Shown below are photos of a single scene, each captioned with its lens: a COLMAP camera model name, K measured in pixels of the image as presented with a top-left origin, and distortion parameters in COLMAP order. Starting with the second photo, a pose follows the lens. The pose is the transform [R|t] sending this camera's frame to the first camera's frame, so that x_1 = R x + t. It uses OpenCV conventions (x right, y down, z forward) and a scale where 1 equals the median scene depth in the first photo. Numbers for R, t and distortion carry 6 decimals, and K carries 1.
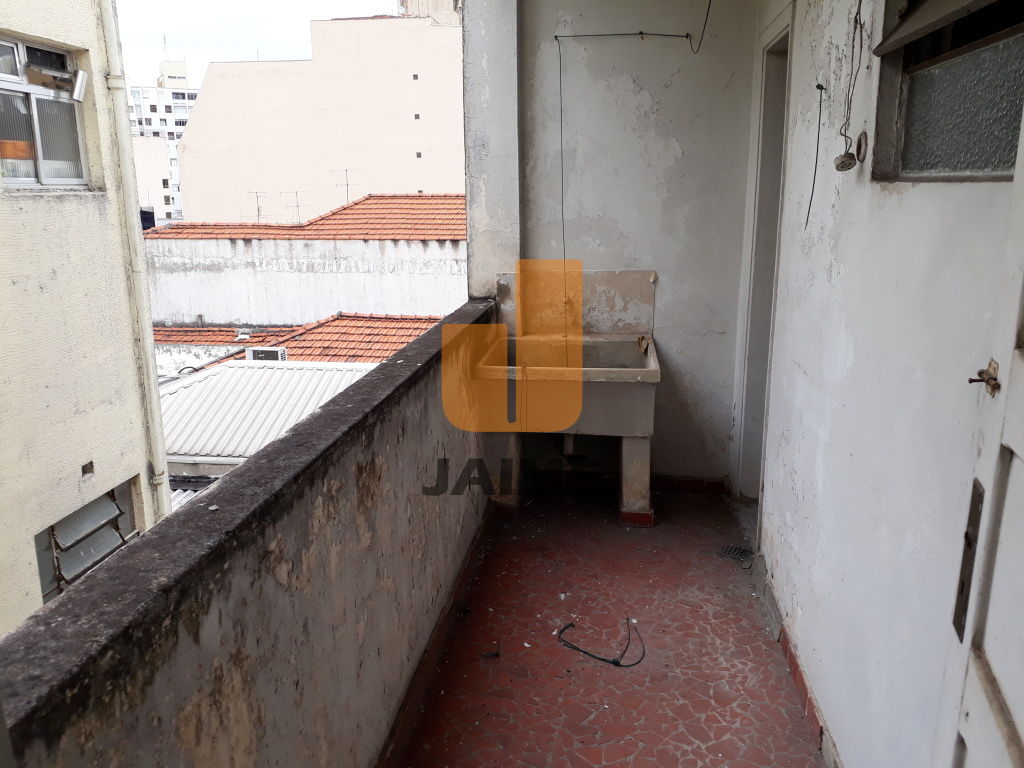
lens RADIAL K [[819.7, 0, 512.0], [0, 819.7, 384.0], [0, 0, 1]] dist [0.000265, 0.006923]
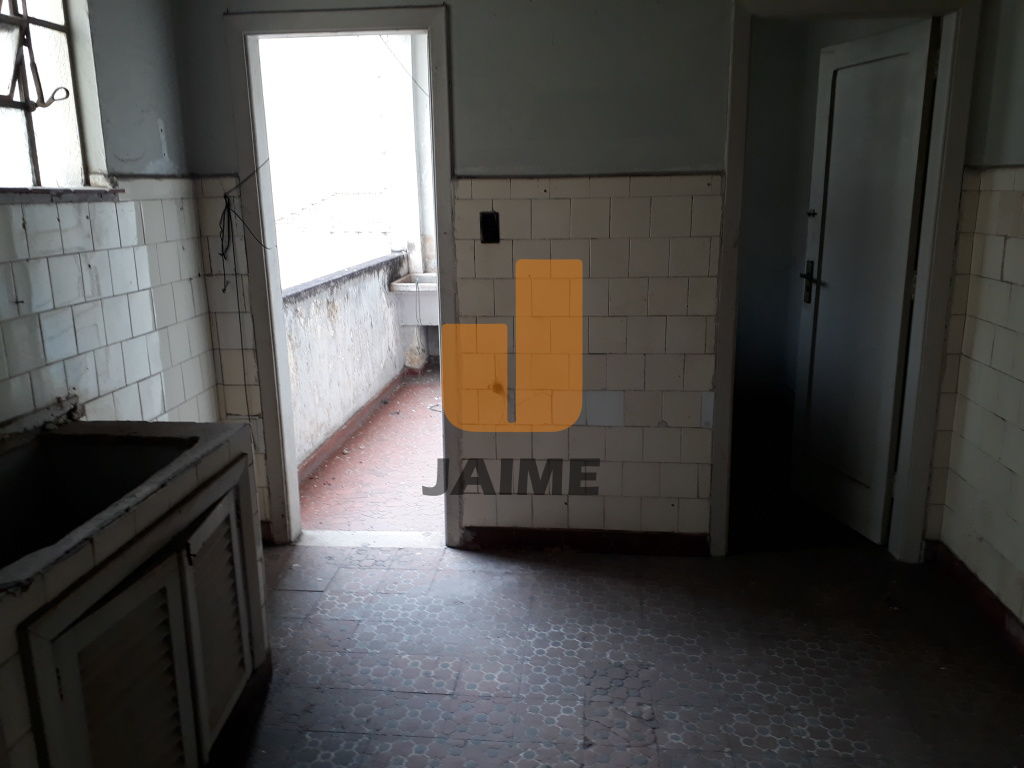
lens RADIAL K [[819.7, 0, 512.0], [0, 819.7, 384.0], [0, 0, 1]] dist [0.000265, 0.006923]
pose [[0.999134, -0.025990, 0.032503, 0.176039], [0.025830, 0.999652, 0.005332, 0.217769], [-0.032630, -0.004488, 0.999457, -0.930578]]
